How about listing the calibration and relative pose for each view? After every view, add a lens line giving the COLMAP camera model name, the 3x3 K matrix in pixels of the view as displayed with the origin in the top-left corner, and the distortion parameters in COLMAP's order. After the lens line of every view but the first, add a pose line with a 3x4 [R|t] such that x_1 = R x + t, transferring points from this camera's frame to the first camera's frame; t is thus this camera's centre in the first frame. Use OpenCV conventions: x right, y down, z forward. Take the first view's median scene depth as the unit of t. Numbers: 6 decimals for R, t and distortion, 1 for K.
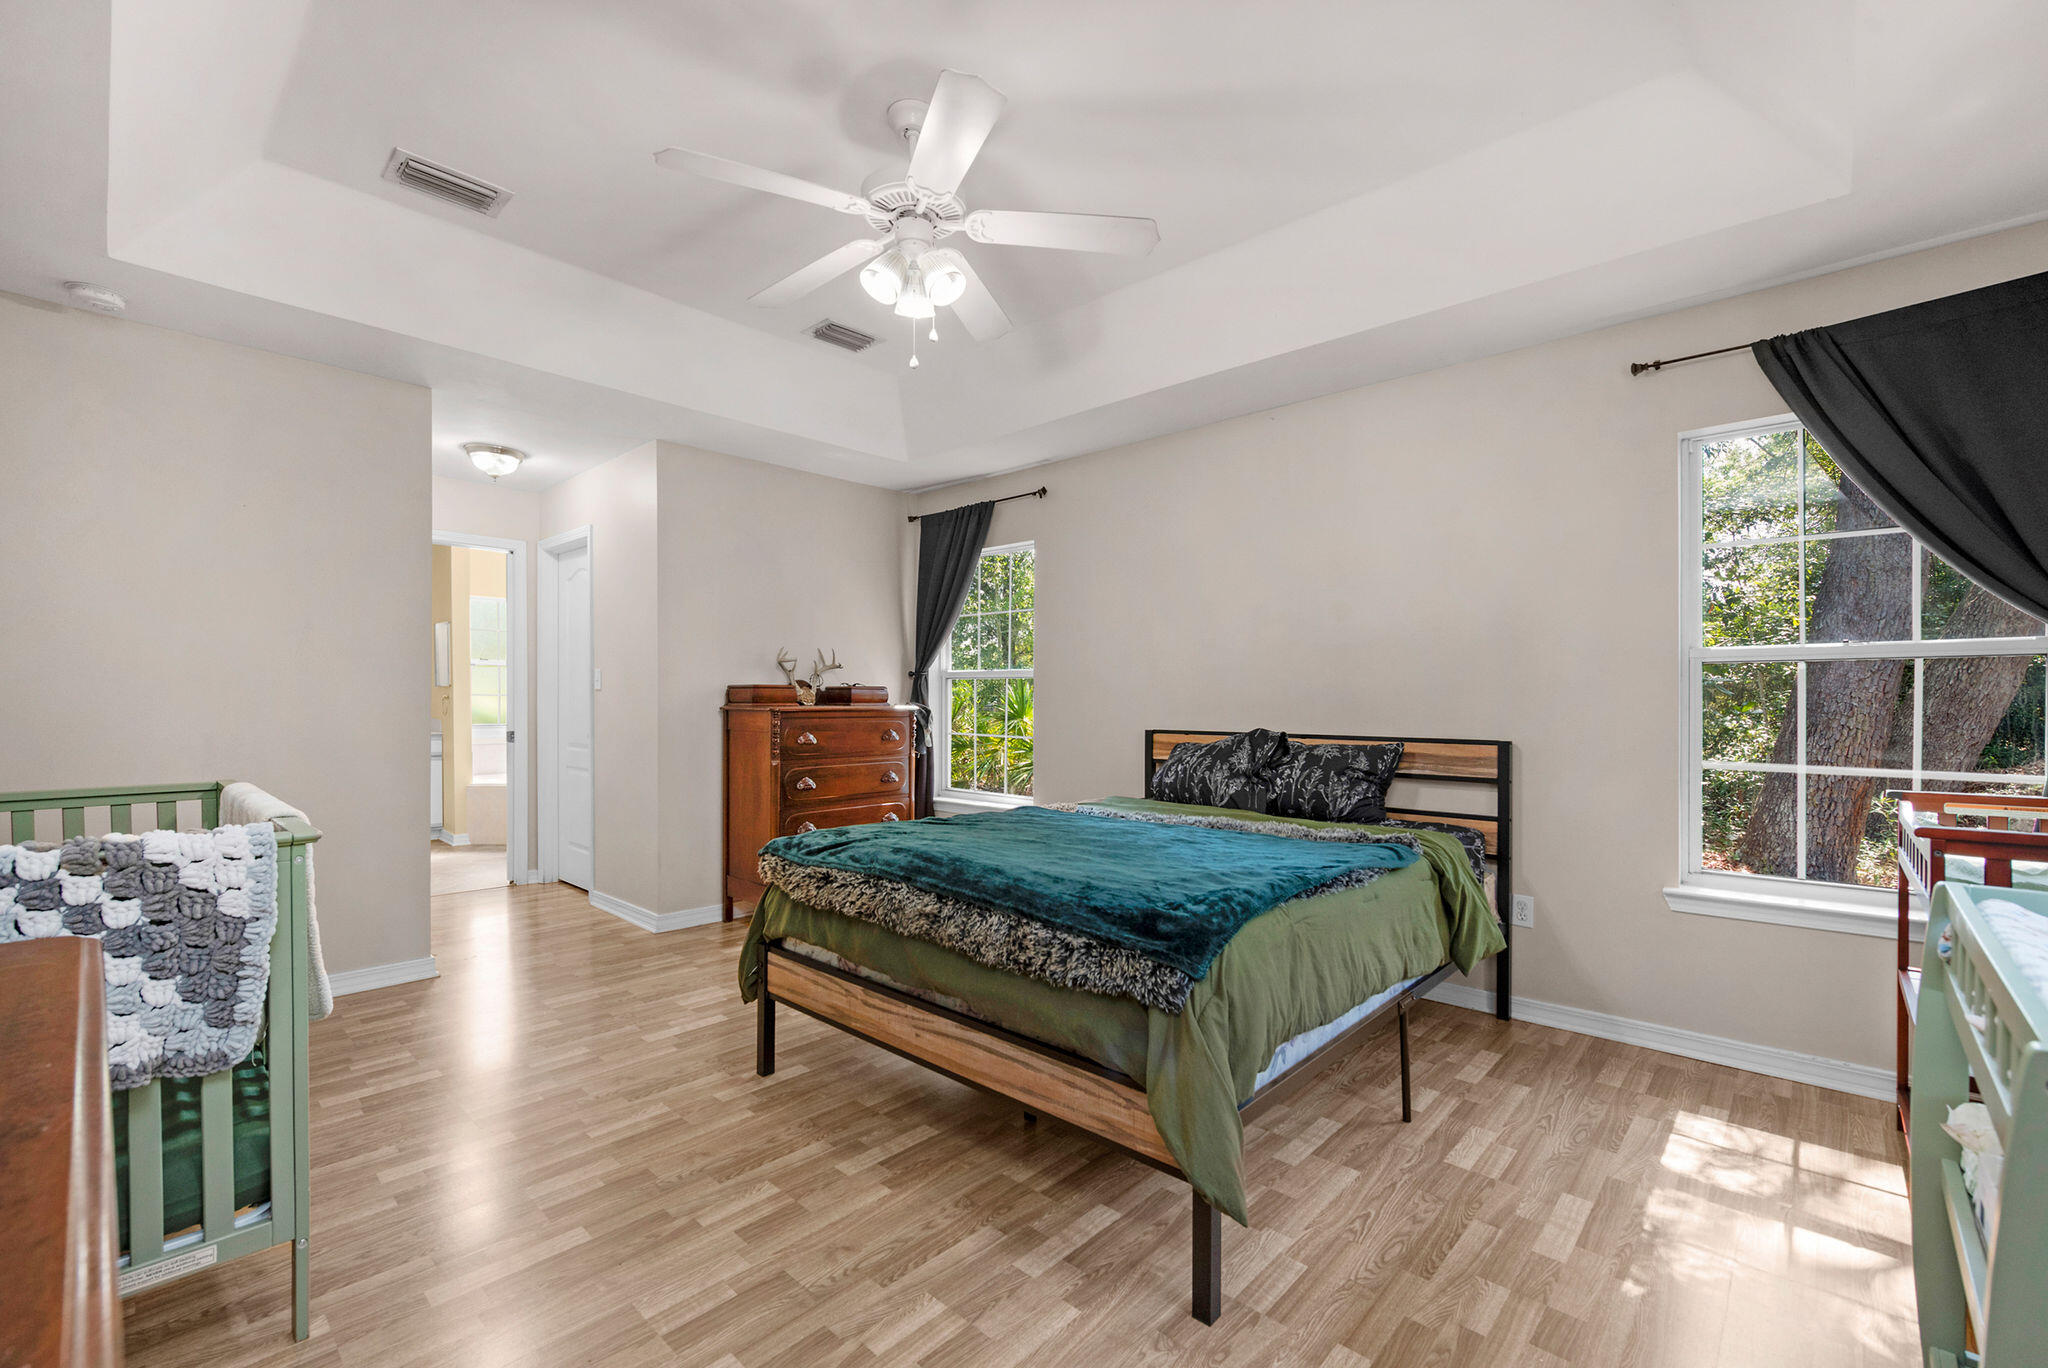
lens RADIAL K [[864.5, 0, 1052.6], [0, 864.5, 690.4], [0, 0, 1]] dist [0.000575, -0.000035]
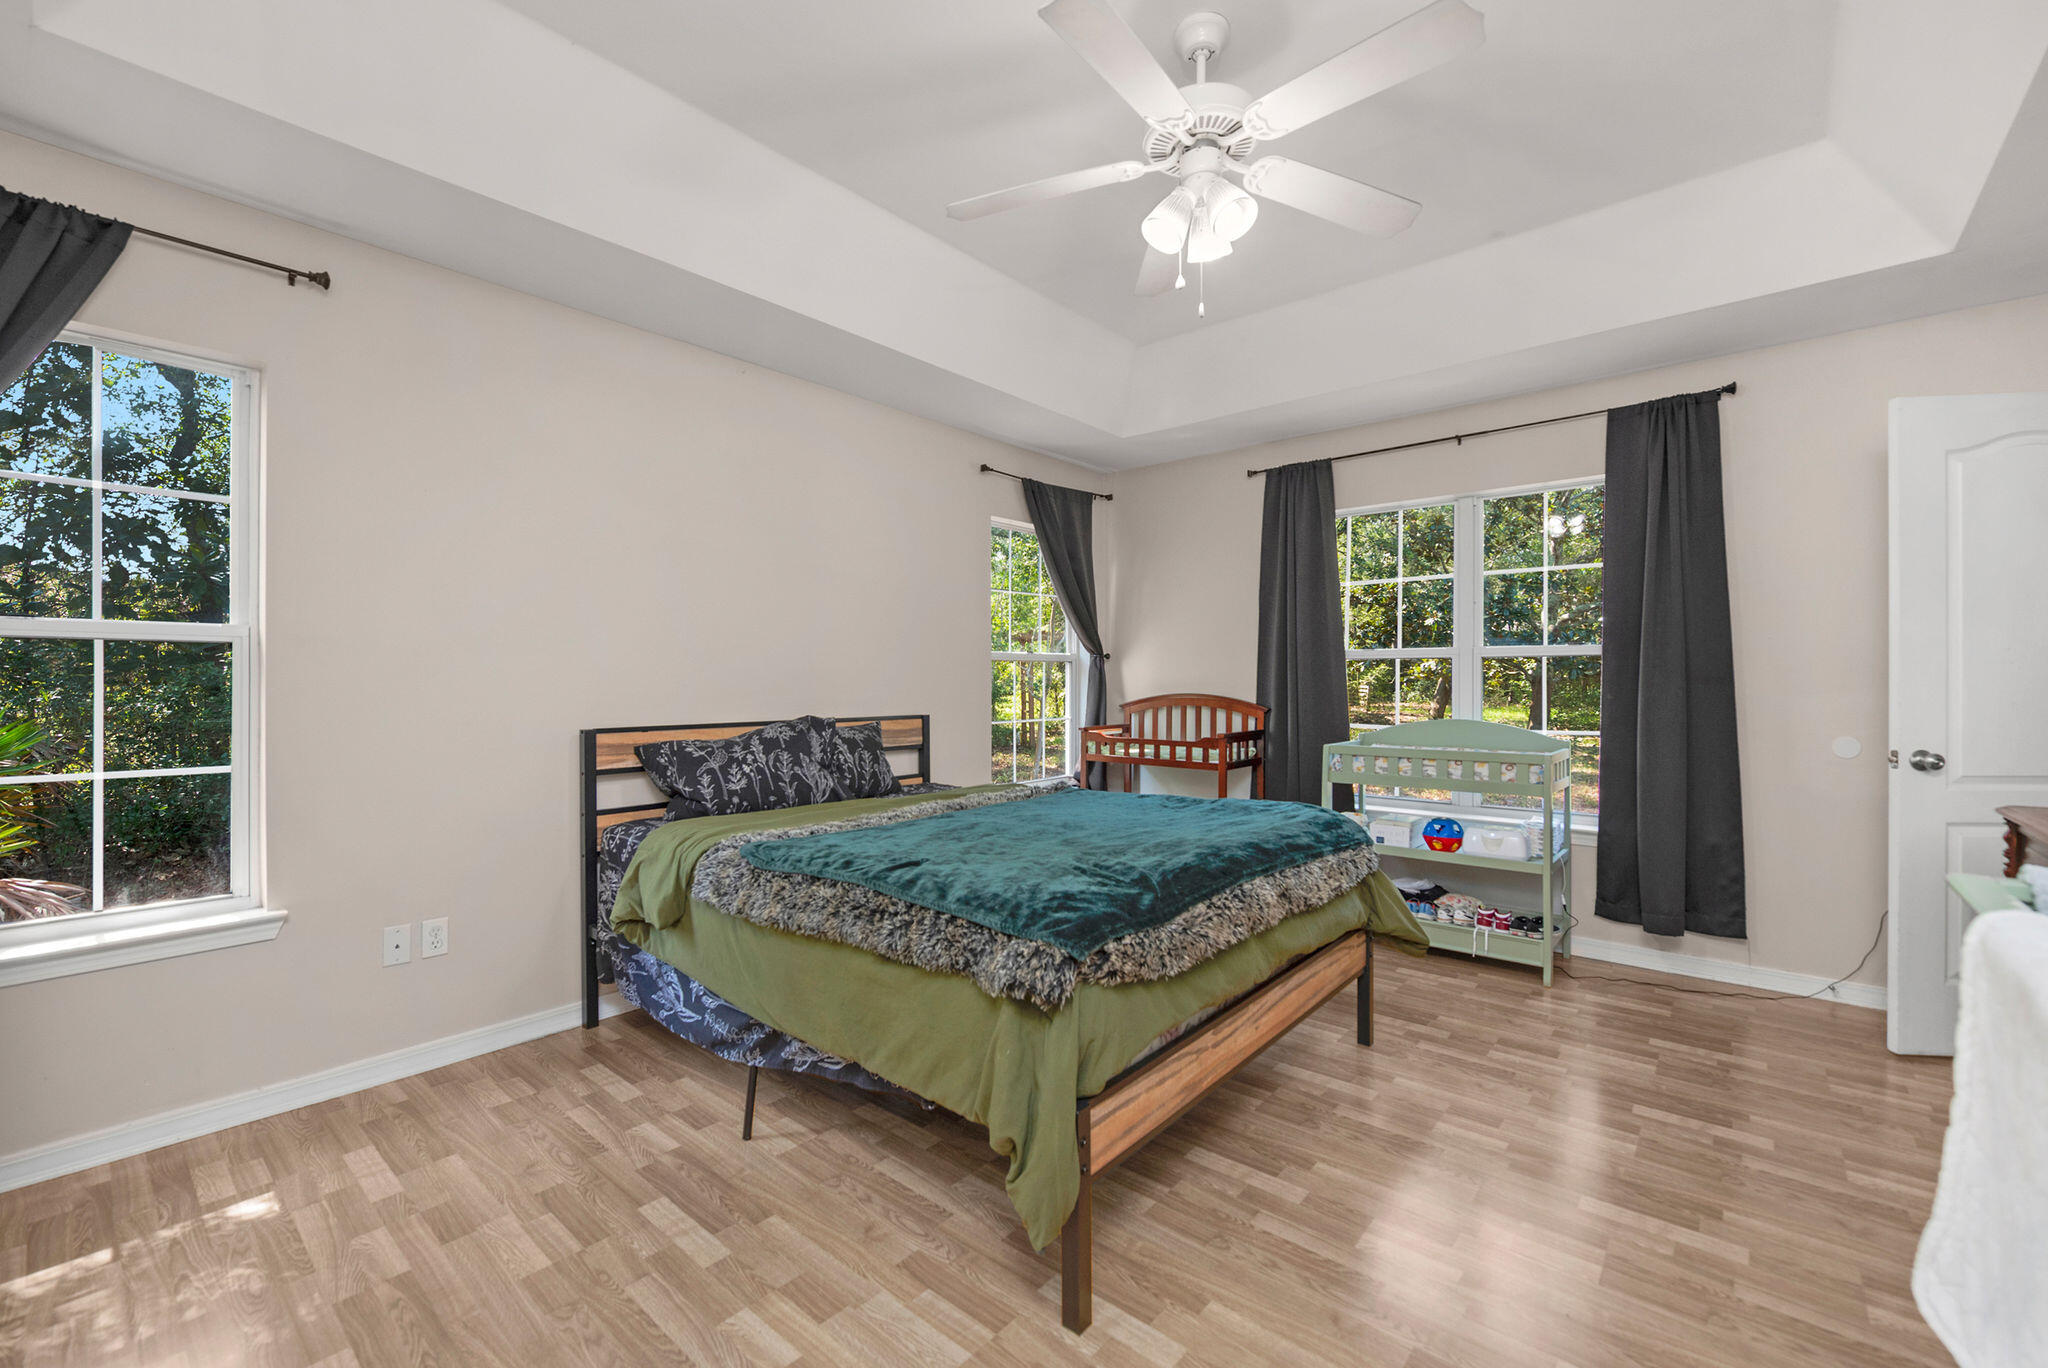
lens RADIAL K [[842.4, 0, 1030.3], [0, 842.4, 673.7], [0, 0, 1]] dist [-0.007413, -0.000168]
pose [[-0.025443, 0.015003, 0.999564, -0.844911], [0.002979, 0.999884, -0.014932, 0.017802], [-0.999672, 0.002598, -0.025485, 0.987330]]
